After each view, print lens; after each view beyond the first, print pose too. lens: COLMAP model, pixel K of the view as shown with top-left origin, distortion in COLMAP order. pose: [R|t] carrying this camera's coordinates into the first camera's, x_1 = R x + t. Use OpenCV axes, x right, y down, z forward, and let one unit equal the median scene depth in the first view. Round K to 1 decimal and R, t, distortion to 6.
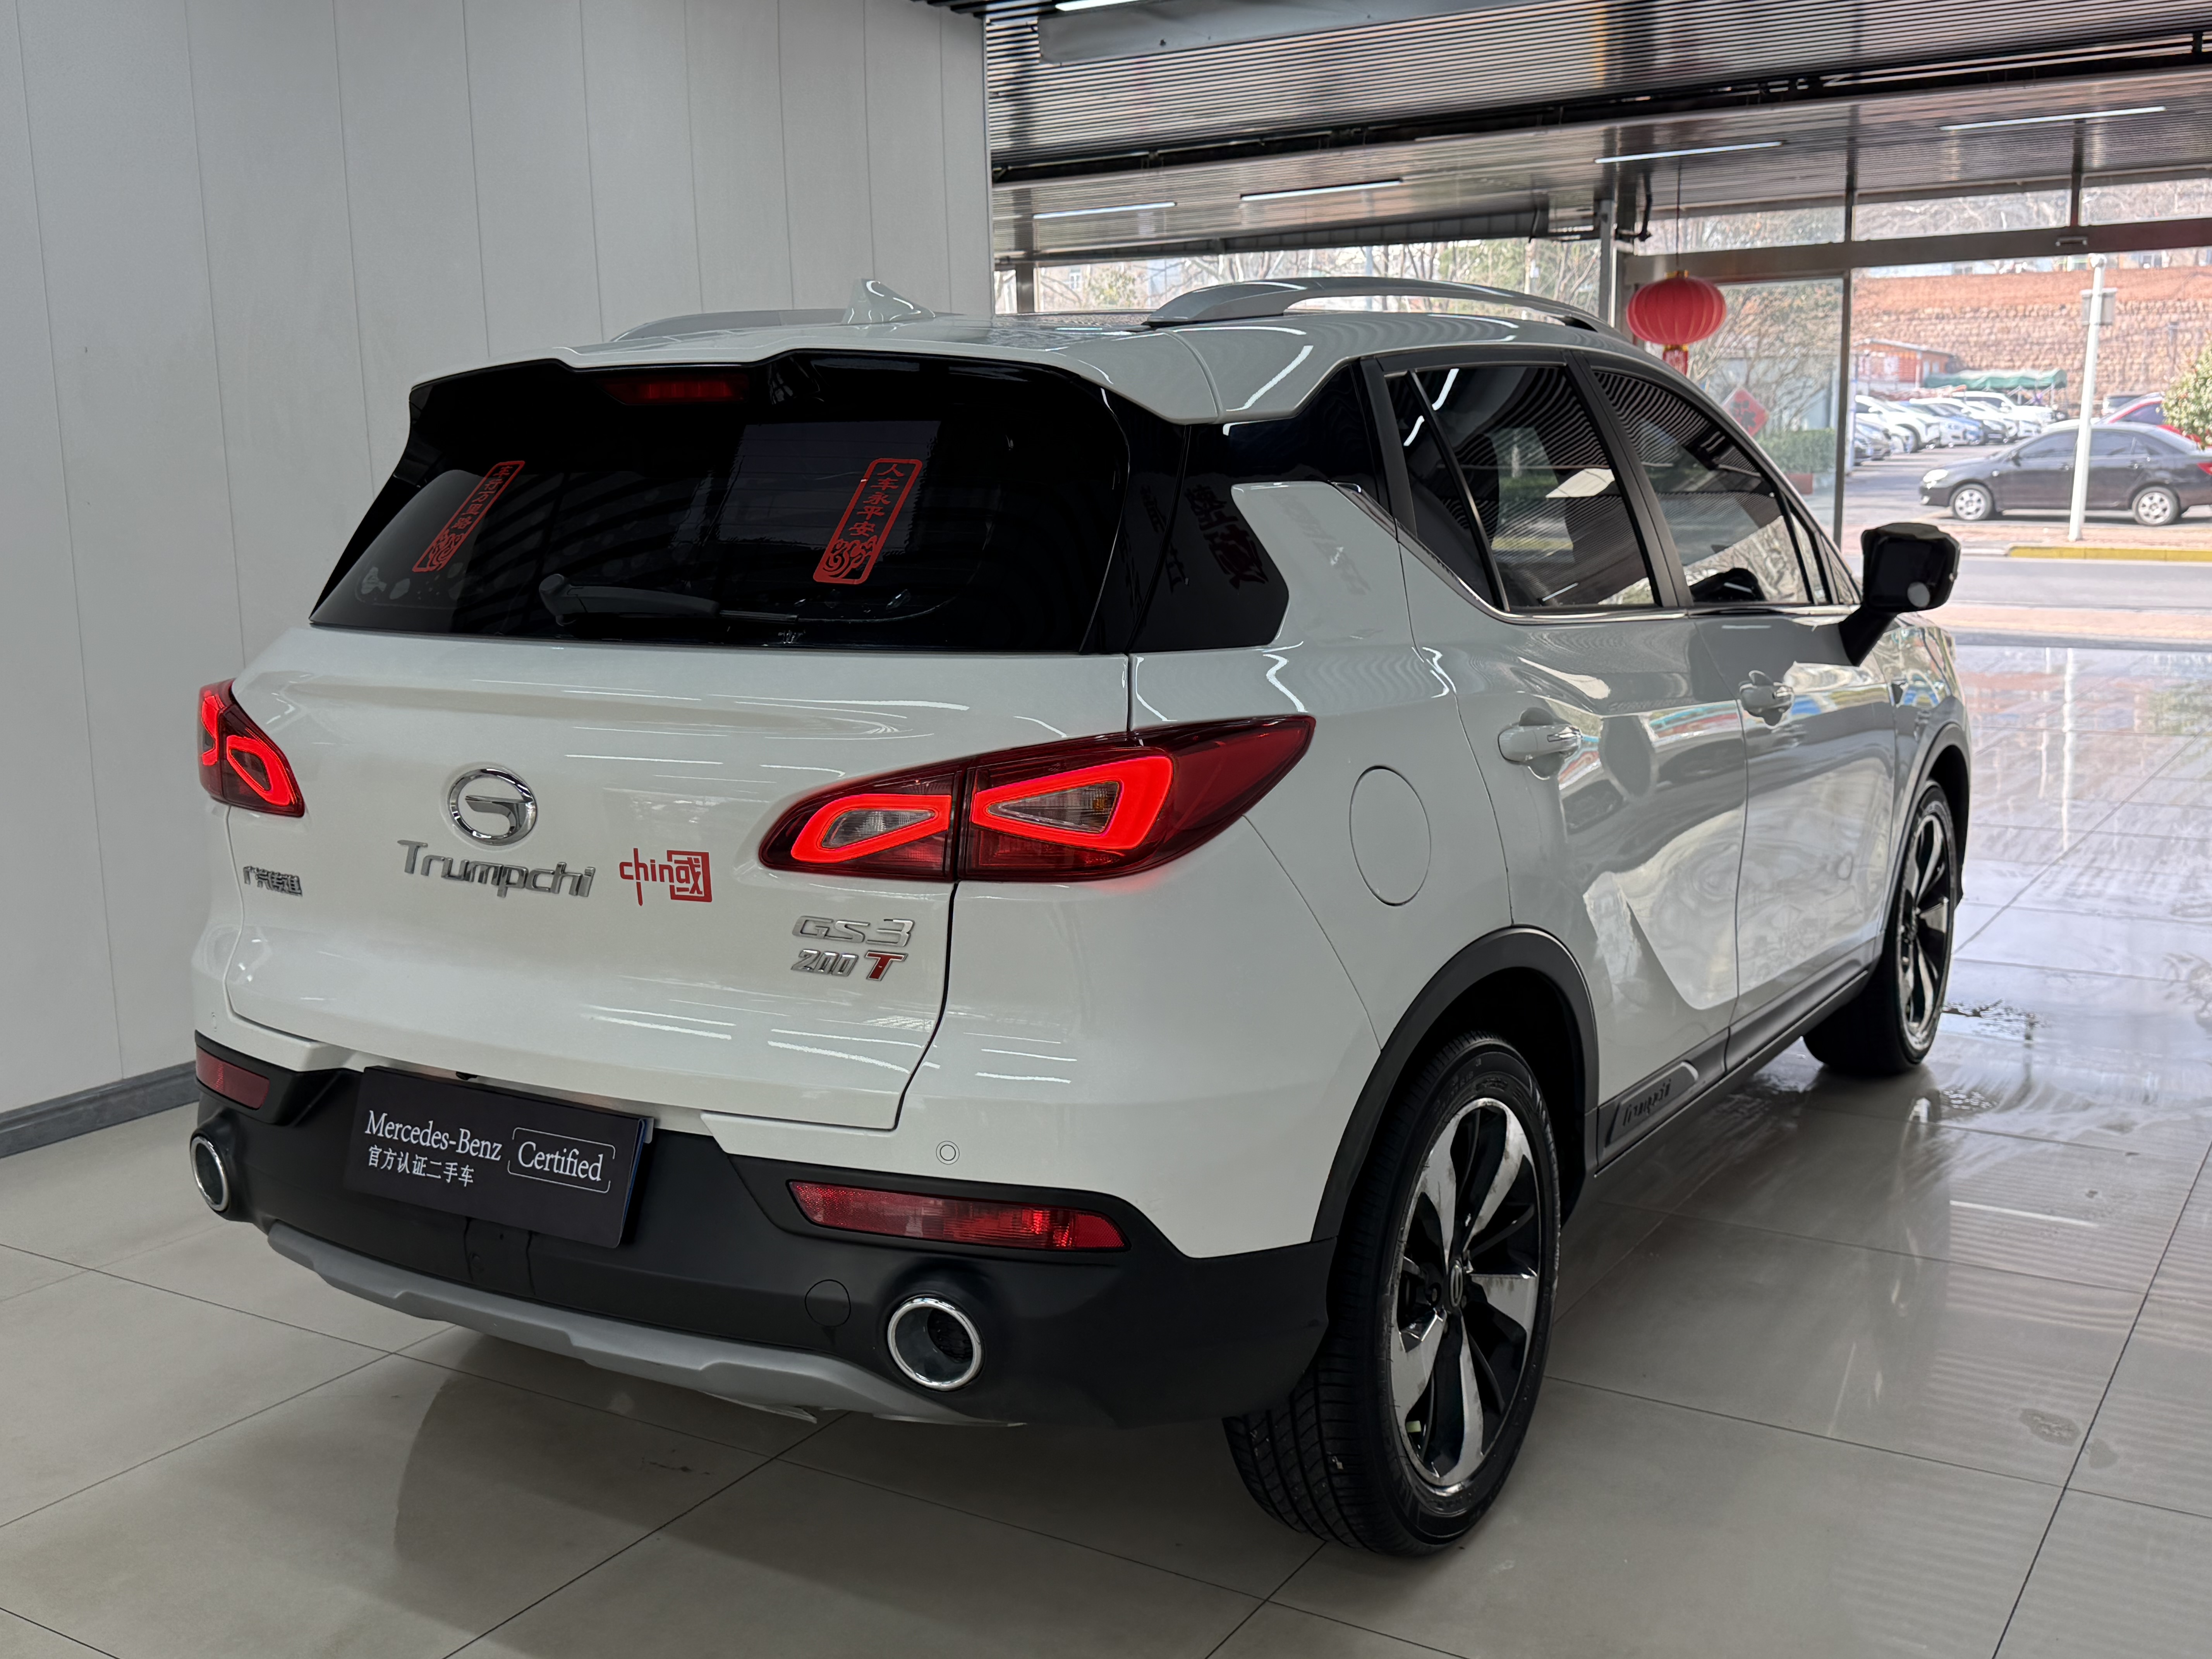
lens RADIAL K [[2217.1, 0, 1106.0], [0, 2217.1, 829.5], [0, 0, 1]] dist [0.127089, -0.200075]
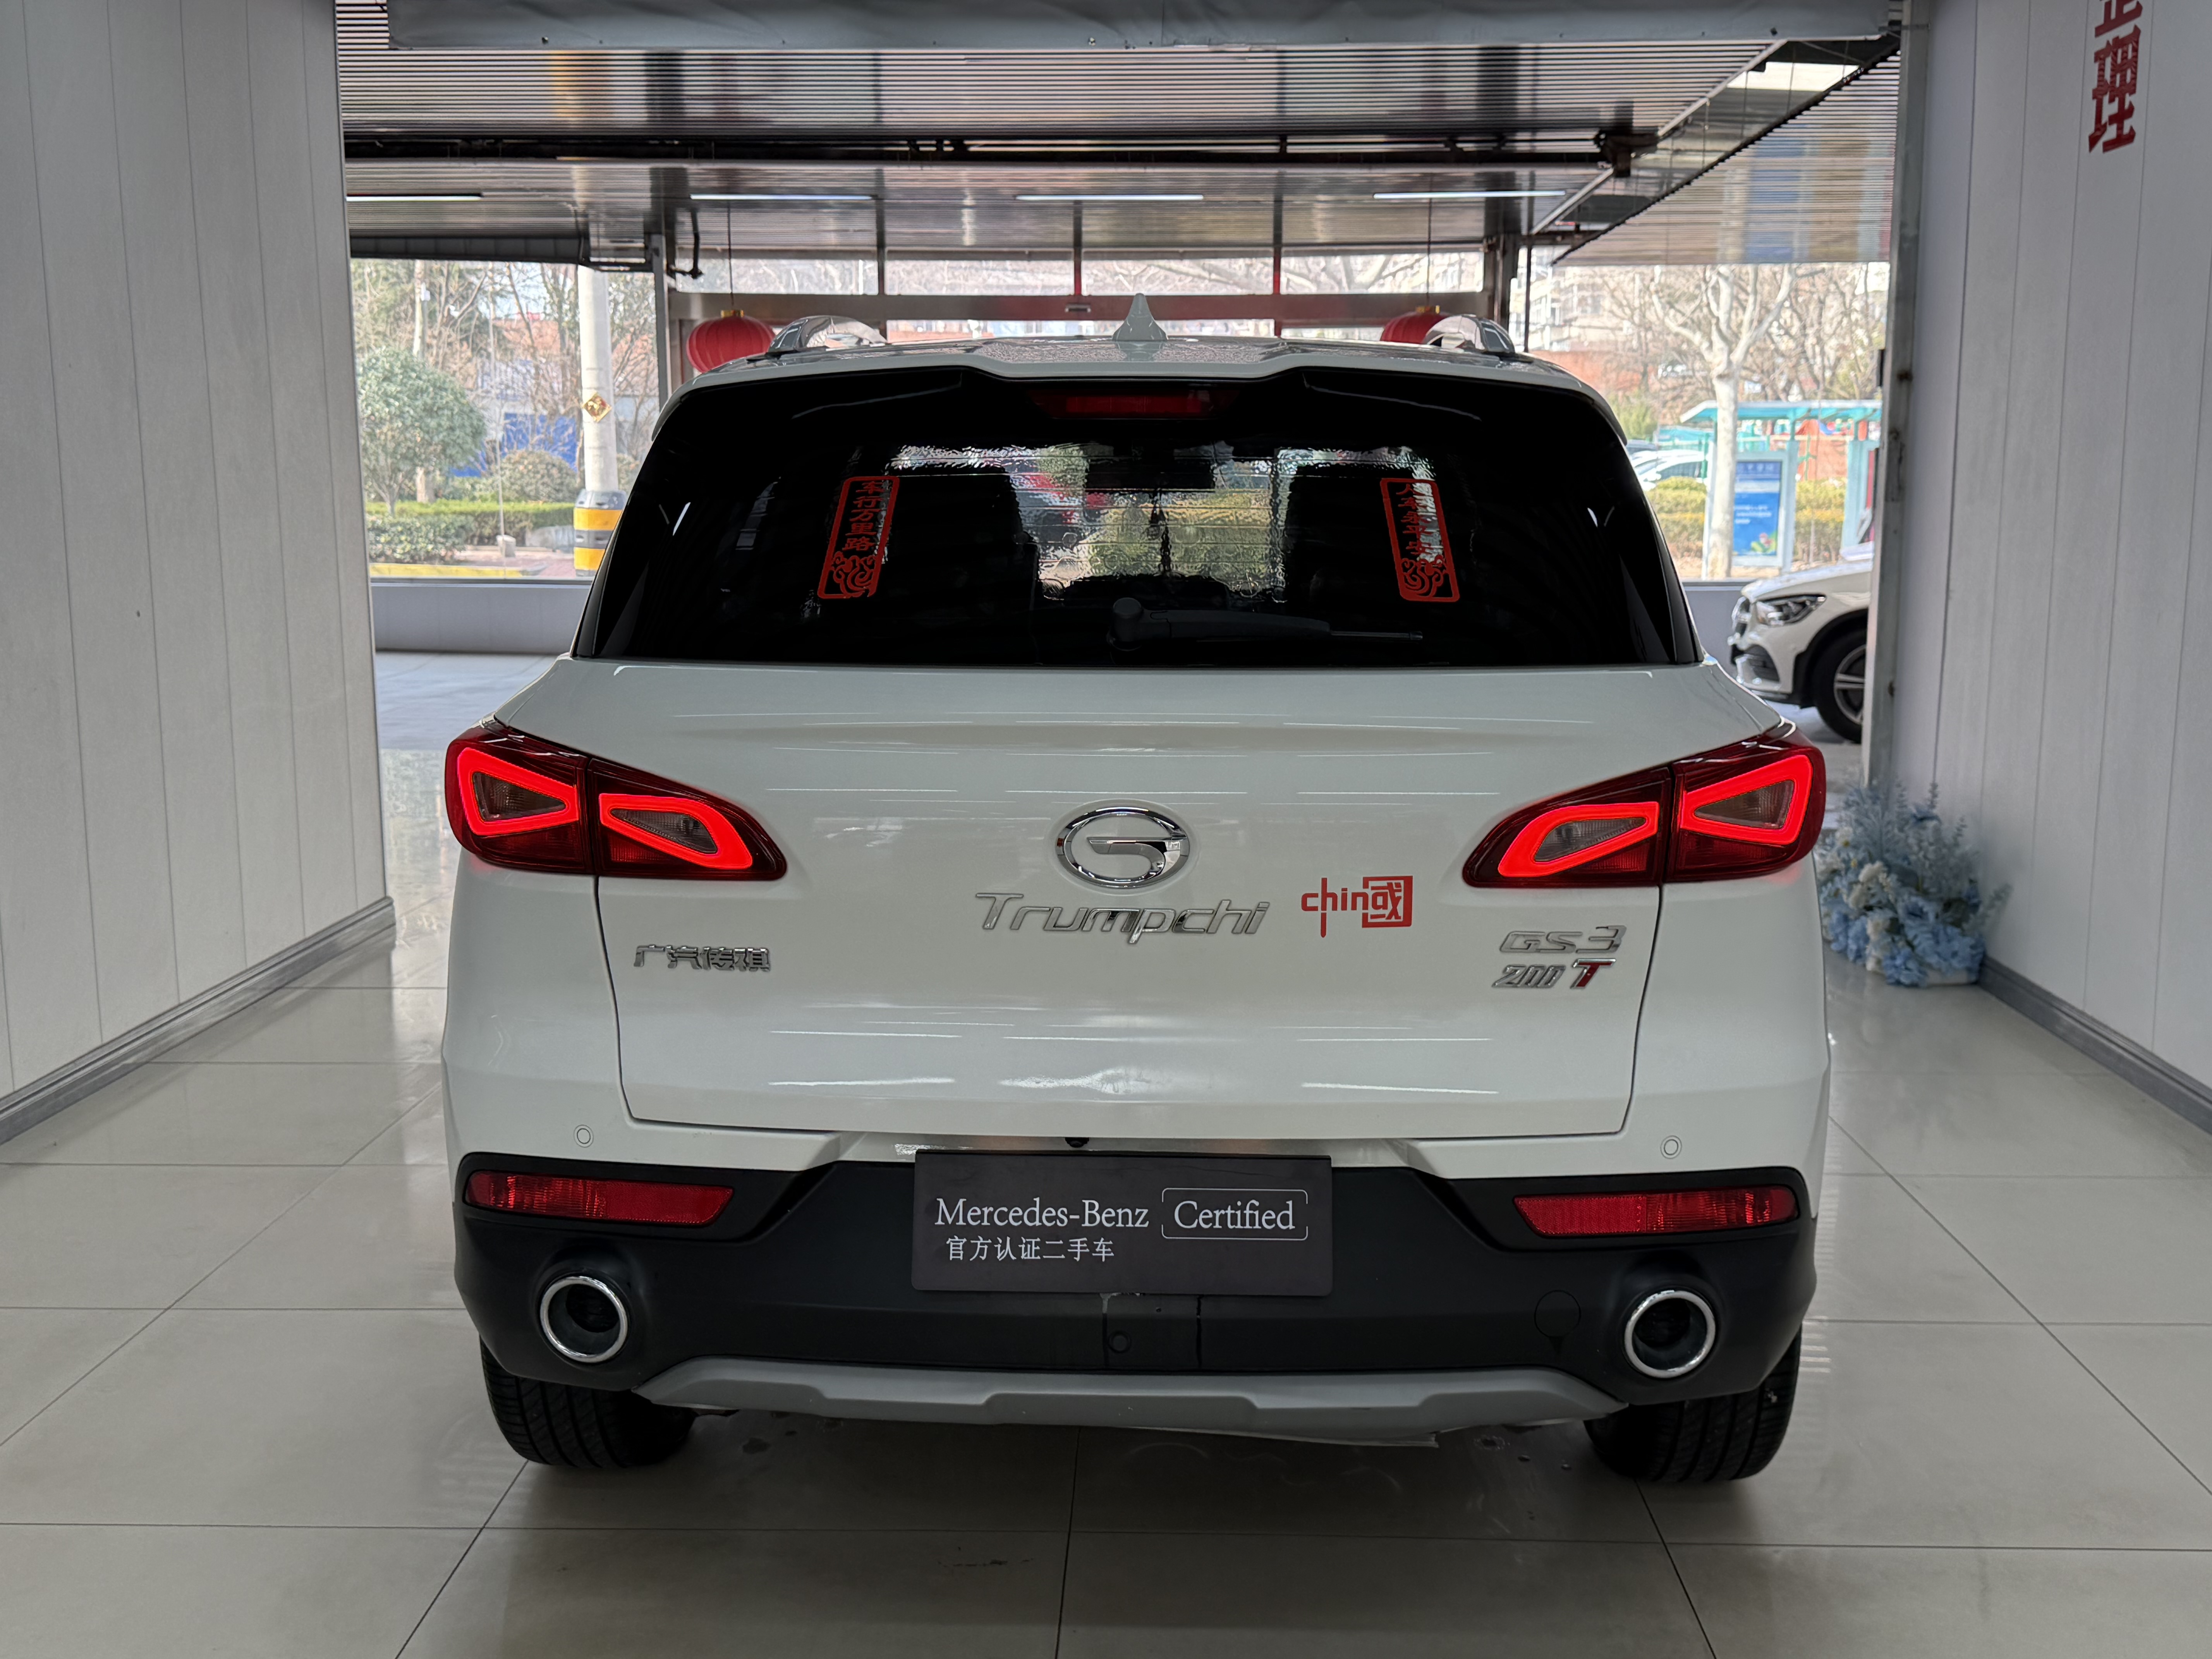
lens RADIAL K [[2217.1, 0, 1106.0], [0, 2217.1, 829.5], [0, 0, 1]] dist [0.127089, -0.200075]
pose [[0.863454, -0.059413, 0.500916, -0.733545], [0.066437, 0.997783, 0.003824, -0.021350], [-0.500033, 0.029977, 0.865487, 0.202354]]
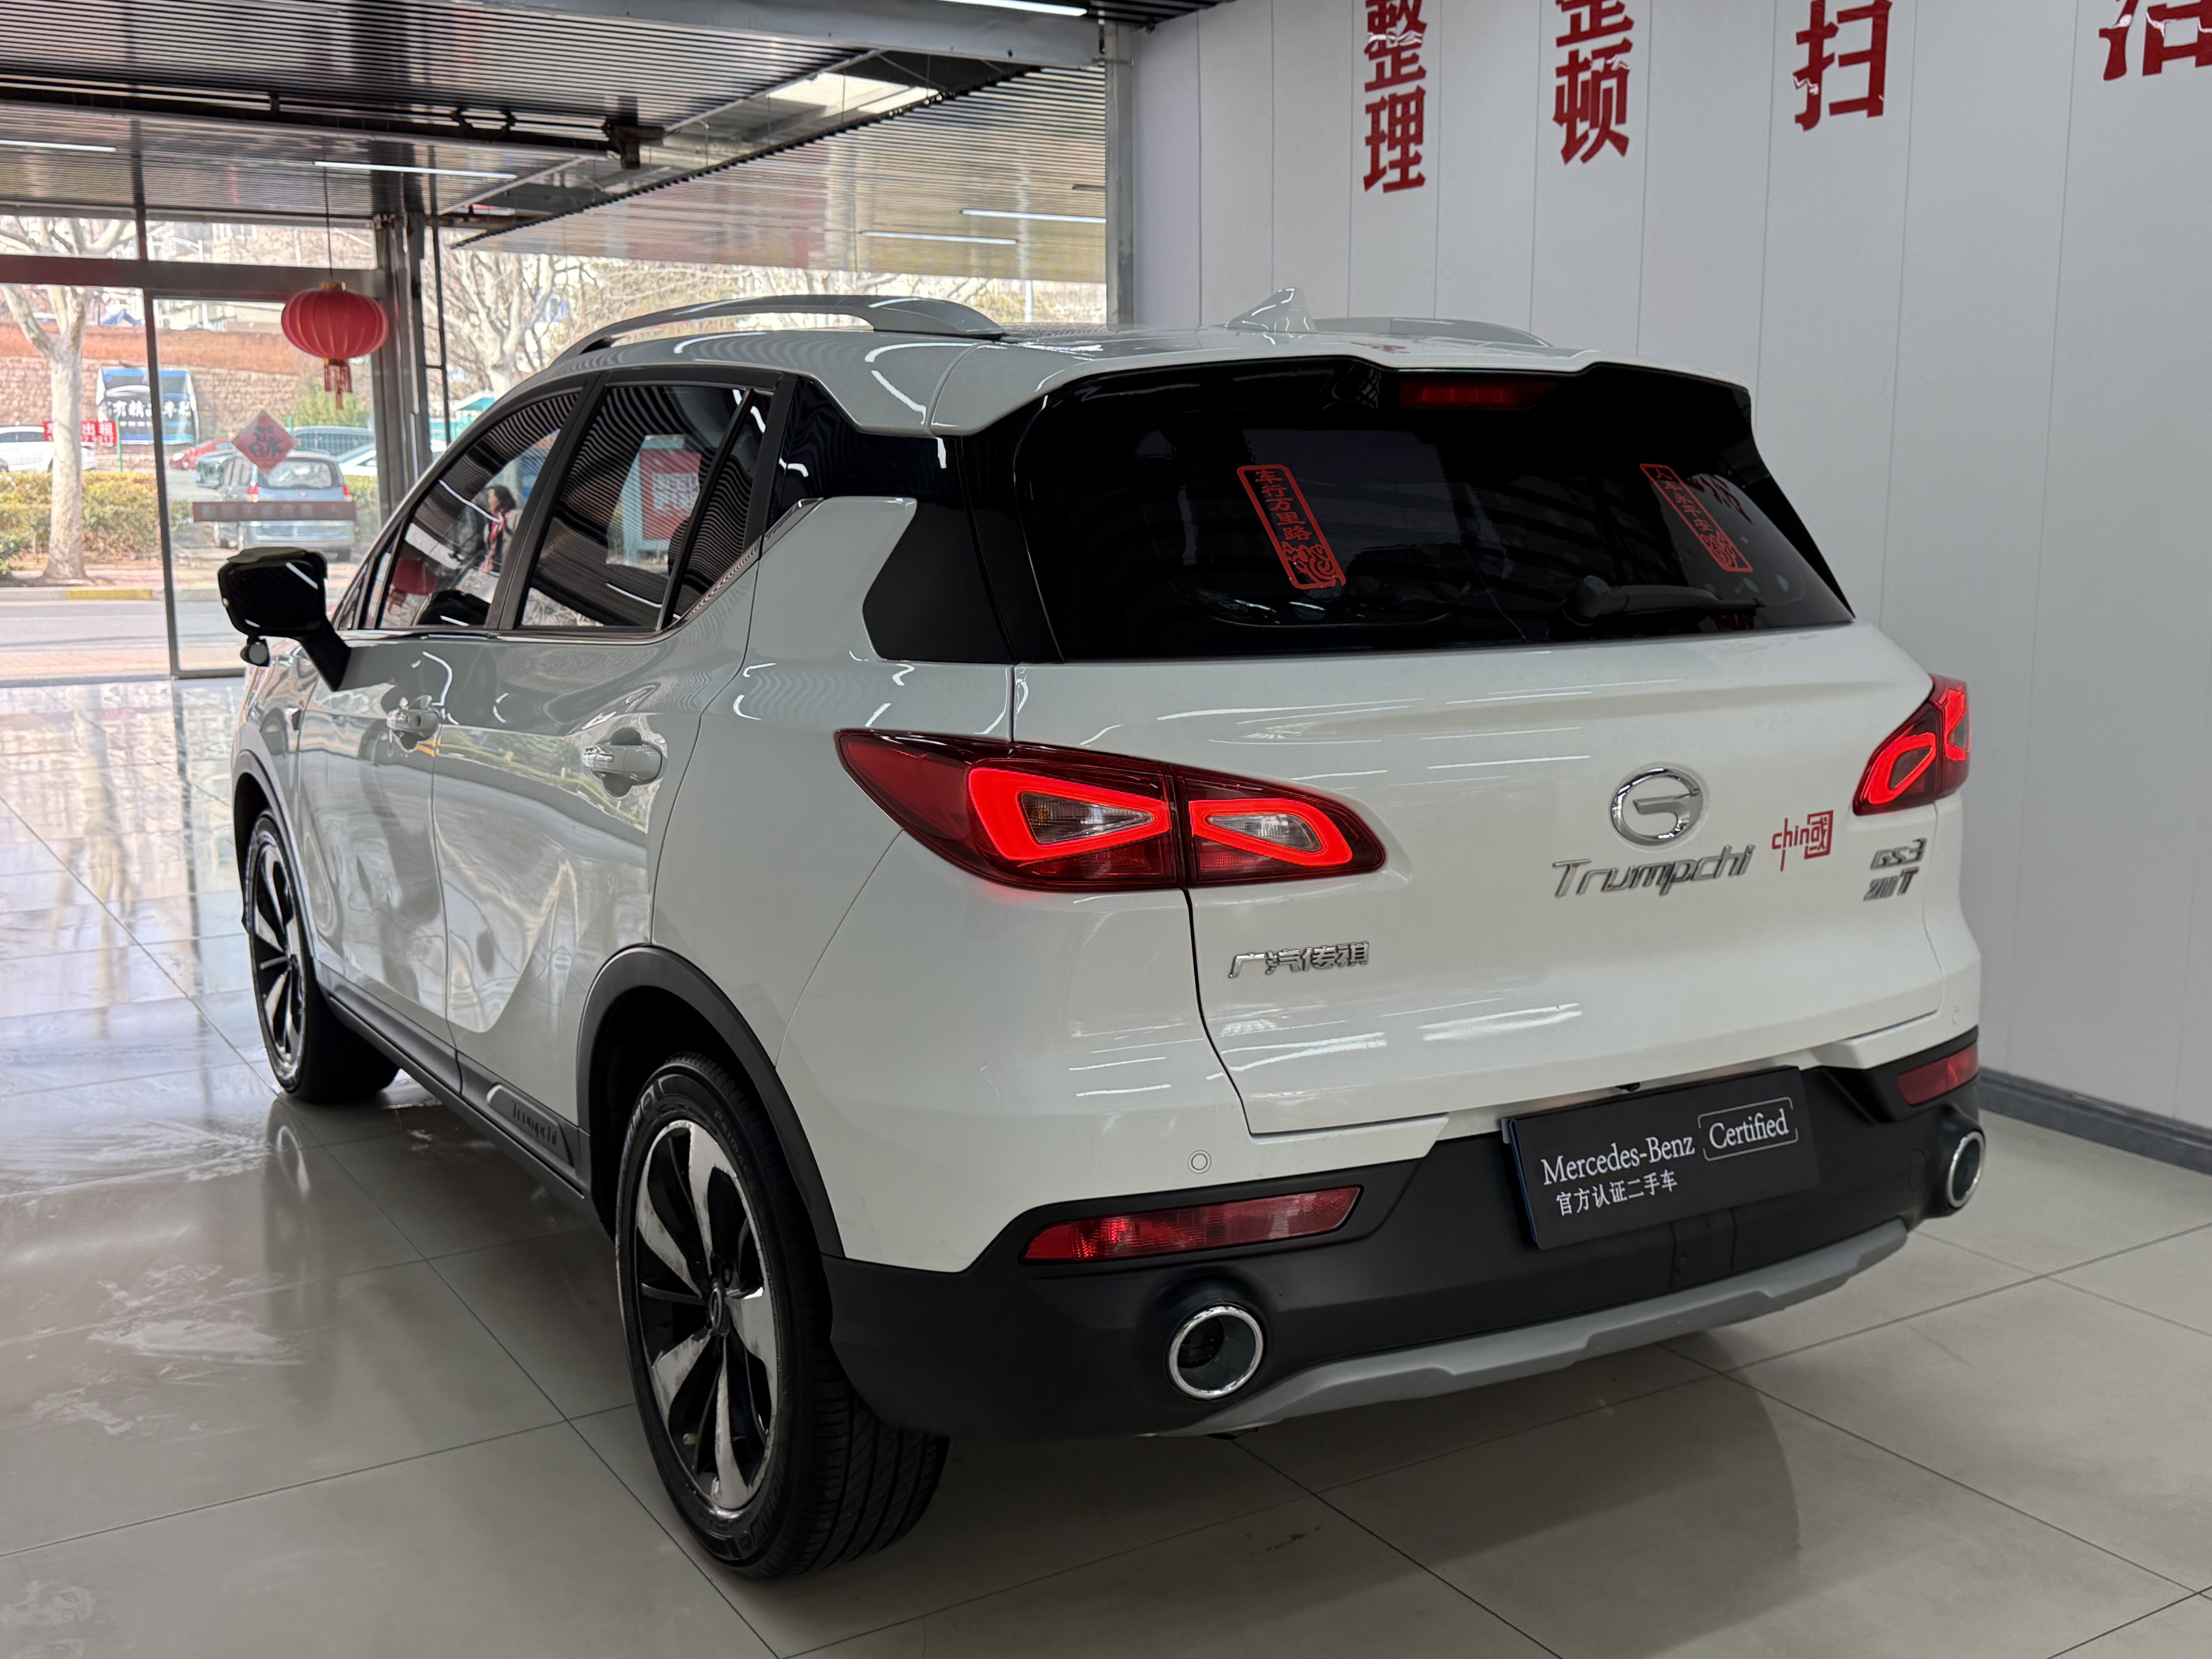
lens RADIAL K [[2217.1, 0, 1106.0], [0, 2217.1, 829.5], [0, 0, 1]] dist [0.127089, -0.200075]
pose [[0.446394, -0.126845, 0.885801, -1.256102], [0.142582, 0.987338, 0.069532, -0.103513], [-0.883404, 0.095261, 0.458827, 0.751637]]
